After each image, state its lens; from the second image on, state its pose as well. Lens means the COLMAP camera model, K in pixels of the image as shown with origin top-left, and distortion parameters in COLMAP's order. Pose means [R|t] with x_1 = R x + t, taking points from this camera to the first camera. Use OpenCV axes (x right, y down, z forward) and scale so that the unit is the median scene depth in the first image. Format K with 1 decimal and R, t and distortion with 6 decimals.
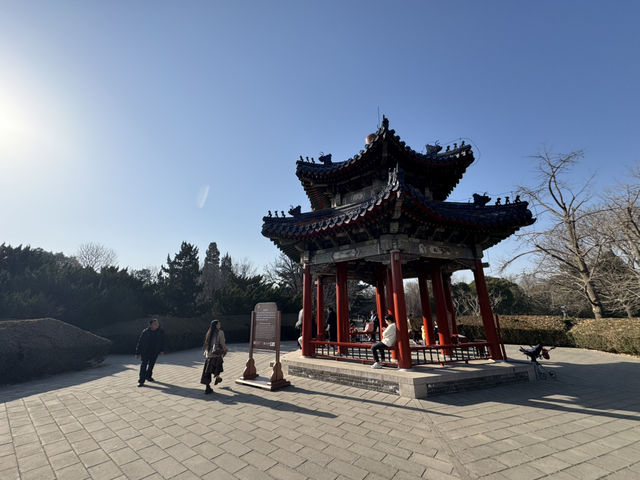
lens RADIAL K [[253.5, 0, 318.7], [0, 253.5, 239.7], [0, 0, 1]] dist [-0.000427, 0.000527]
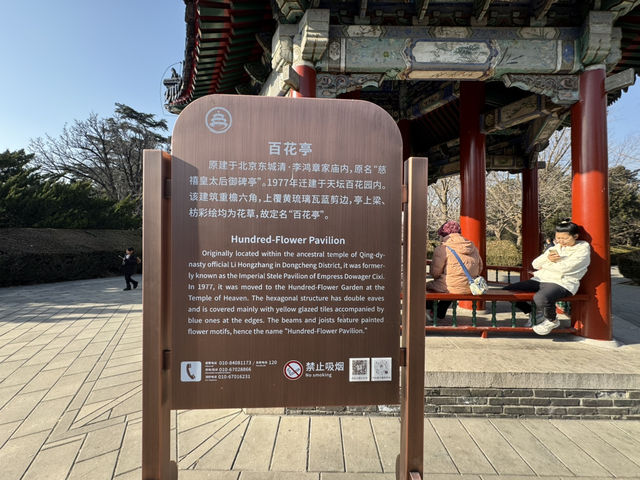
lens RADIAL K [[253.5, 0, 320.8], [0, 253.5, 238.5], [0, 0, 1]] dist [-0.000427, 0.000527]
pose [[0.787327, 0.016768, 0.616308, -0.261156], [-0.191154, 0.957009, 0.218160, 0.272232], [-0.586154, -0.289573, 0.756684, 0.809803]]
